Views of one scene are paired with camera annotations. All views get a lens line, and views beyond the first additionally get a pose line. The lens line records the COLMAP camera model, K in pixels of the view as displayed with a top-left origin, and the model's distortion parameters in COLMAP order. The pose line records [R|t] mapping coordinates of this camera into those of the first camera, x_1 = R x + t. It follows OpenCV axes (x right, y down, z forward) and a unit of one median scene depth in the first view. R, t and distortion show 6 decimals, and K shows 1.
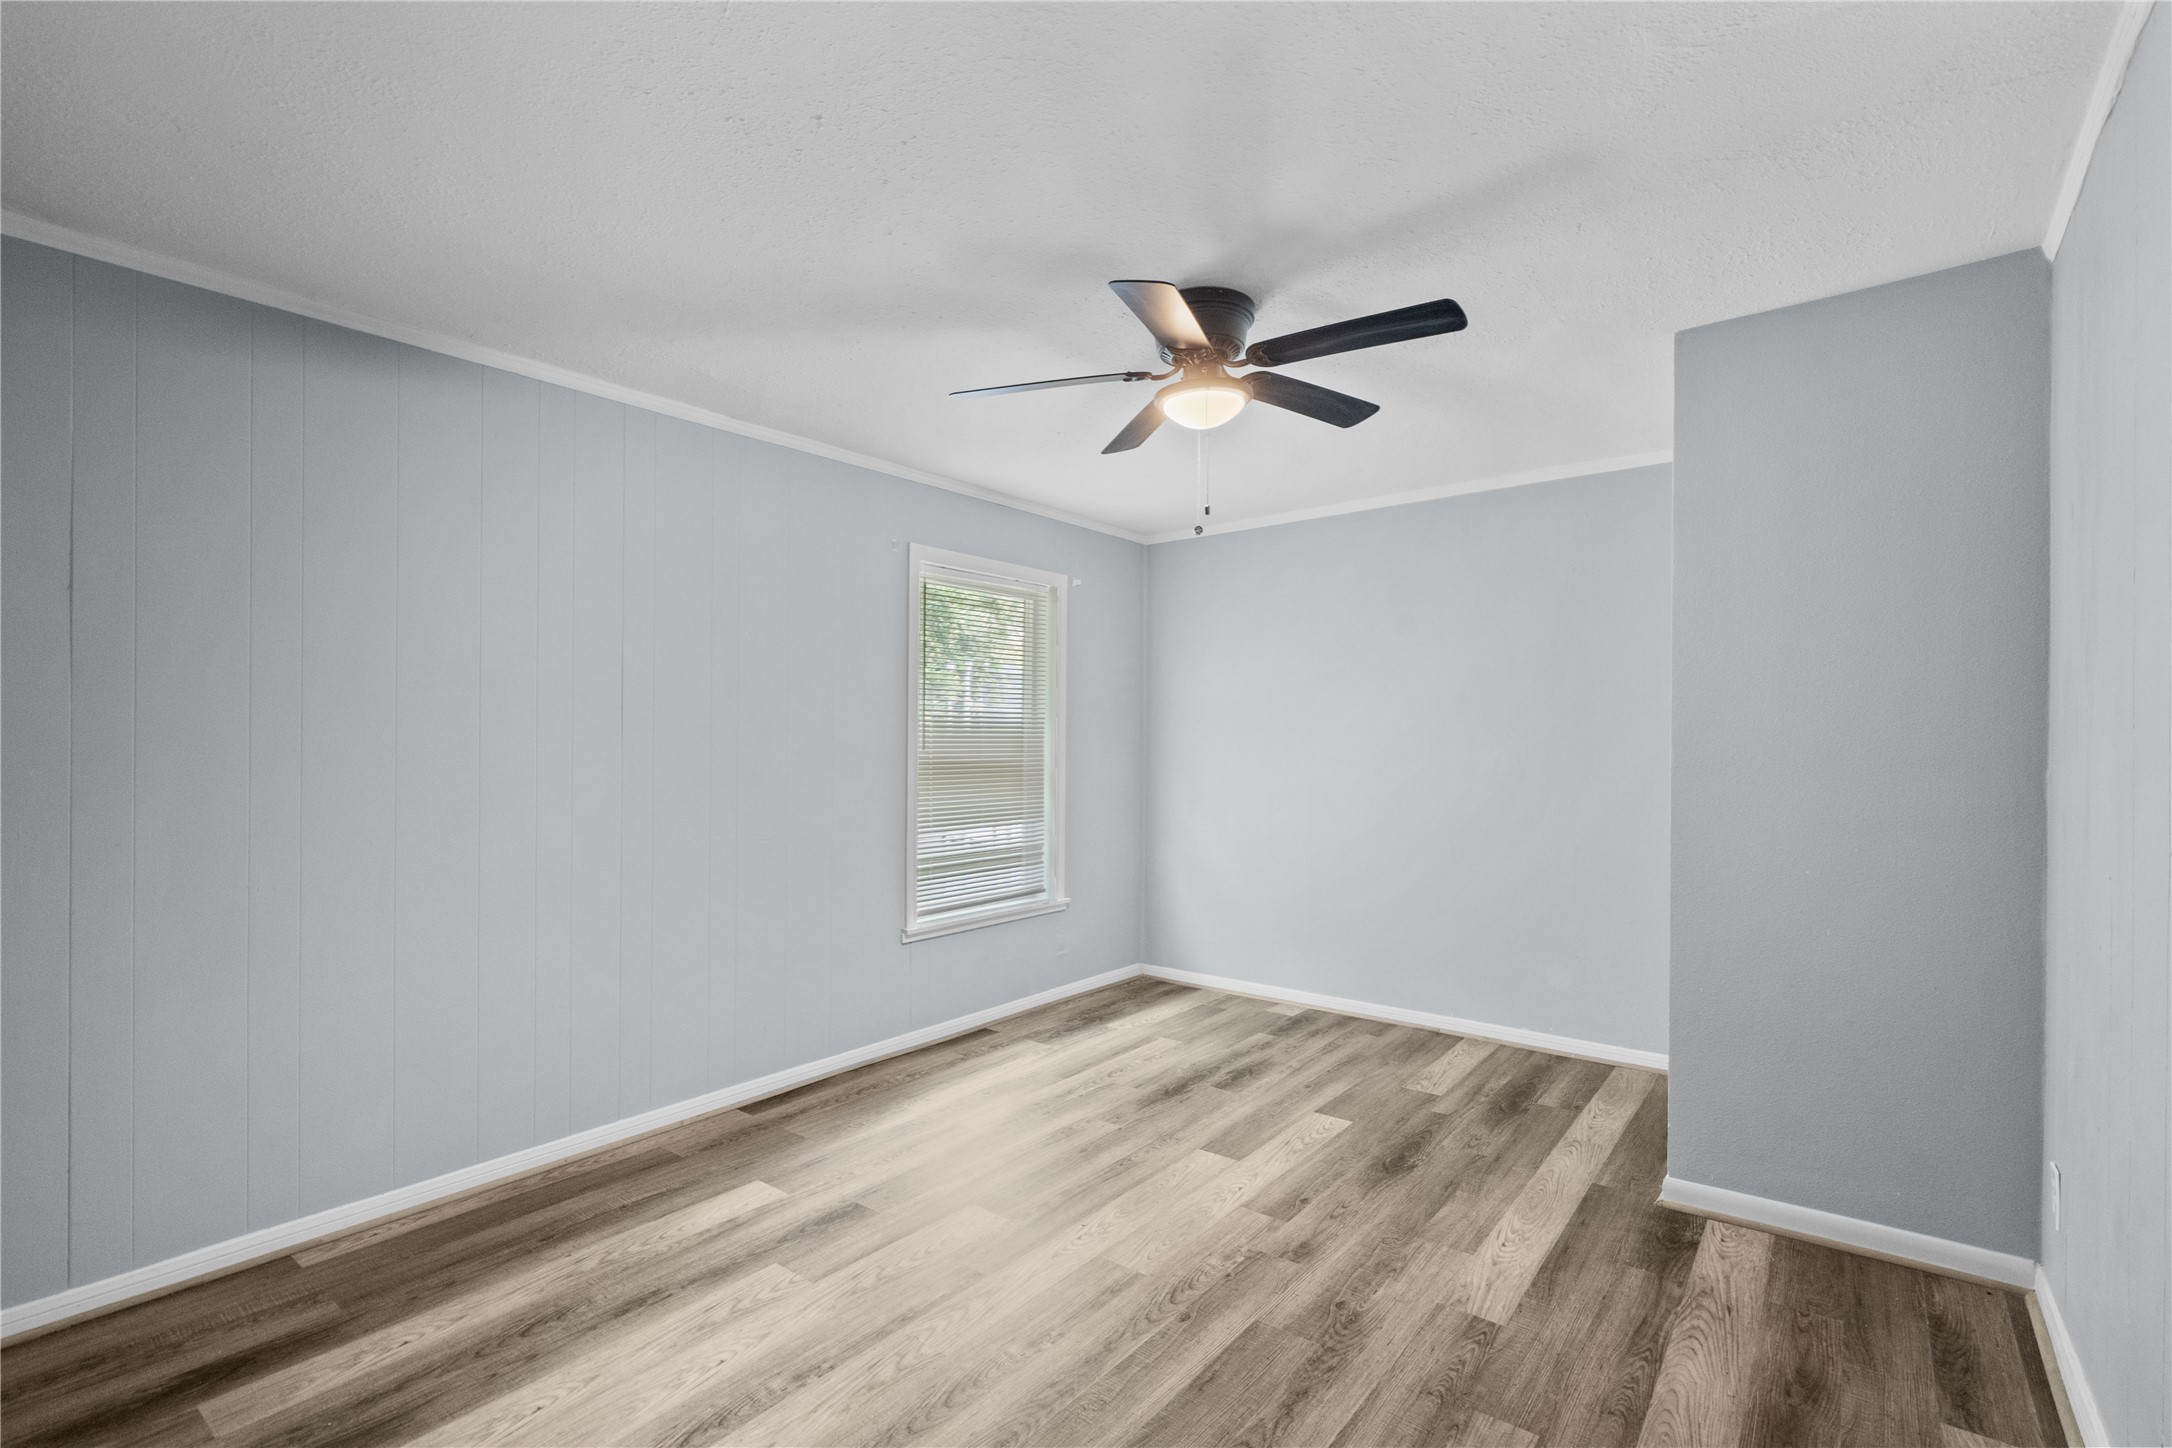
lens RADIAL K [[1007.9, 0, 1088.9], [0, 1007.9, 731.2], [0, 0, 1]] dist [0.001906, 0.000805]
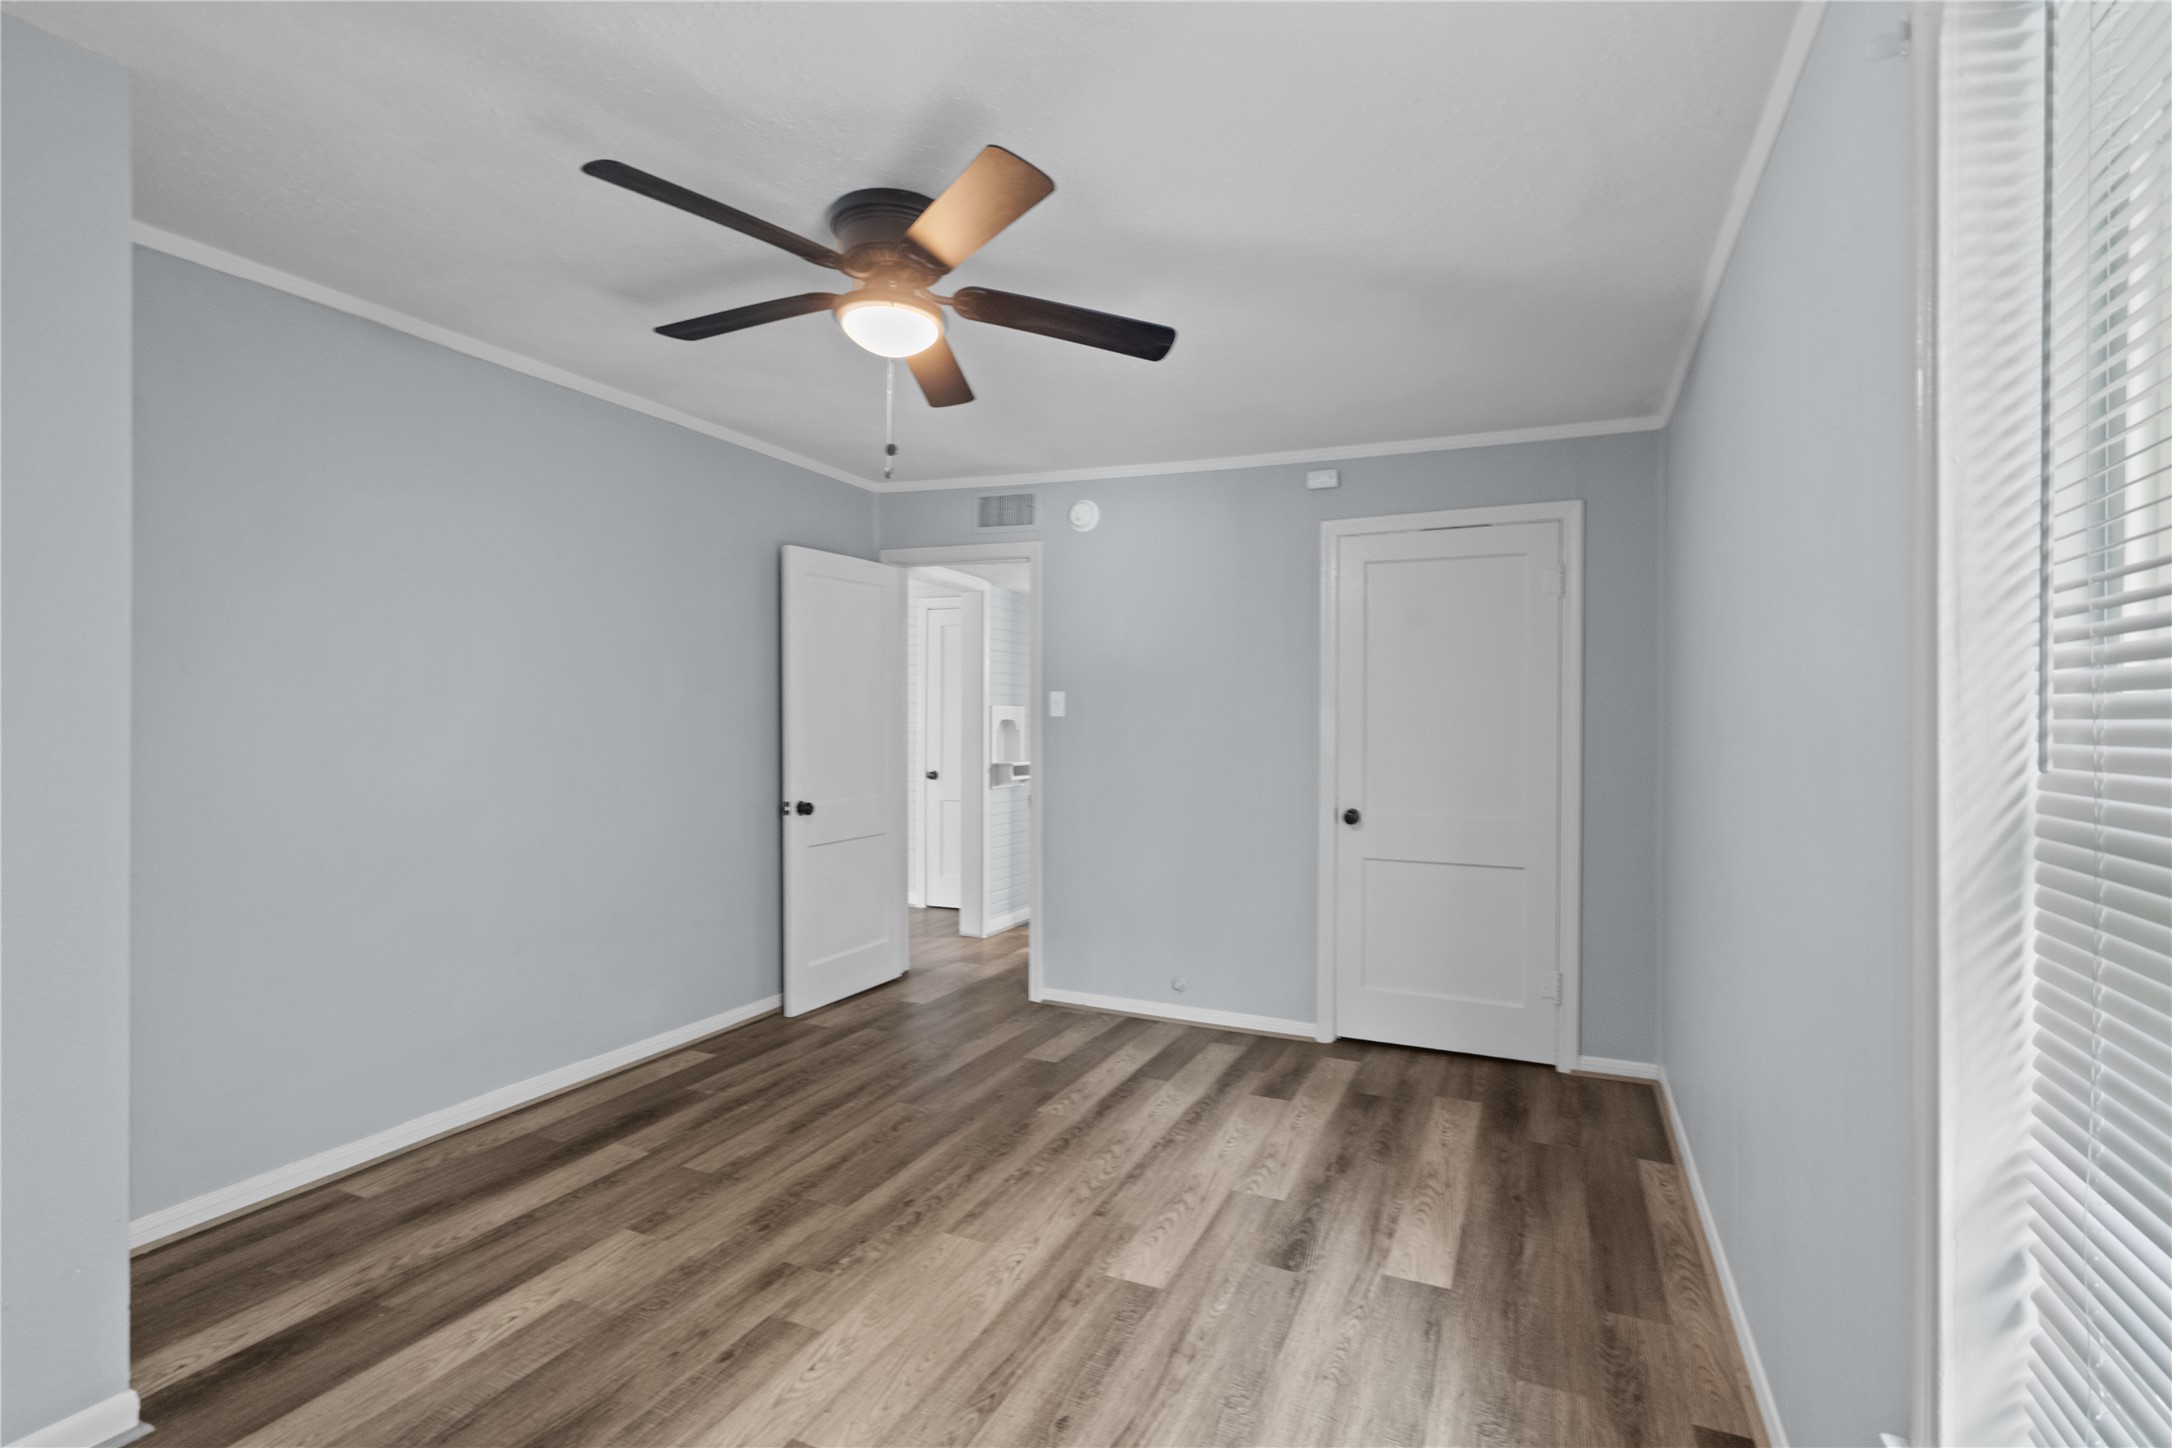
lens RADIAL K [[1007.9, 0, 1082.1], [0, 1007.9, 729.9], [0, 0, 1]] dist [0.001906, 0.000805]
pose [[-0.975605, -0.011059, -0.219257, 0.150860], [-0.011584, 0.999932, 0.001111, 0.018941], [0.219229, 0.003624, -0.975667, 2.045942]]
